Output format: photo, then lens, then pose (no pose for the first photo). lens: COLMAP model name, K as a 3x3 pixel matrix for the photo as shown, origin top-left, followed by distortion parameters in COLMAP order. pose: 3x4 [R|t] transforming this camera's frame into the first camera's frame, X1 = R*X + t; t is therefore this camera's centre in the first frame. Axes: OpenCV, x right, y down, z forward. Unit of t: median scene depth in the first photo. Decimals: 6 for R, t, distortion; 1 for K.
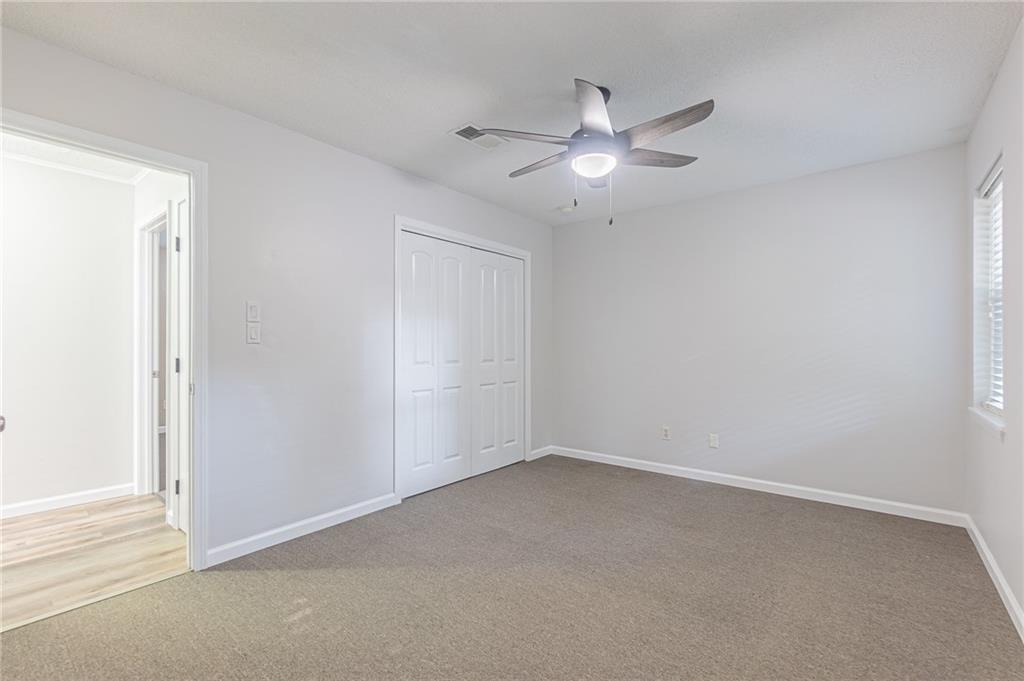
lens RADIAL K [[446.3, 0, 512.0], [0, 446.3, 340.5], [0, 0, 1]] dist [-0.002382, -0.000042]
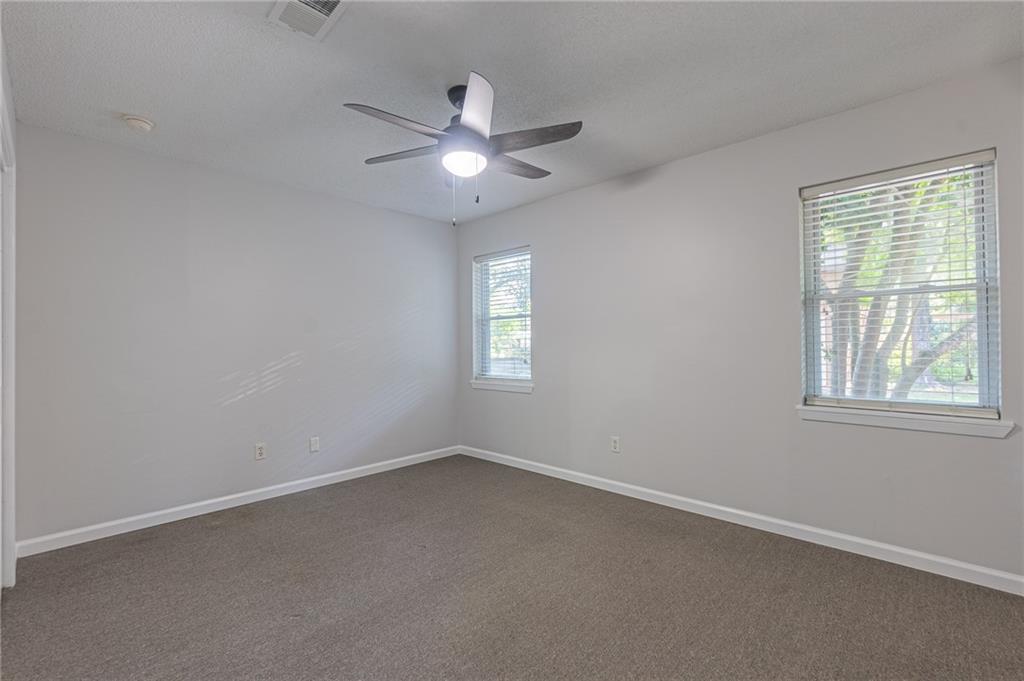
lens RADIAL K [[446.3, 0, 512.0], [0, 446.3, 340.5], [0, 0, 1]] dist [-0.002382, -0.000042]
pose [[0.072301, 0.009630, 0.997336, -0.508320], [-0.008261, 0.999925, -0.009057, 0.004804], [-0.997349, -0.007584, 0.072375, 0.528849]]
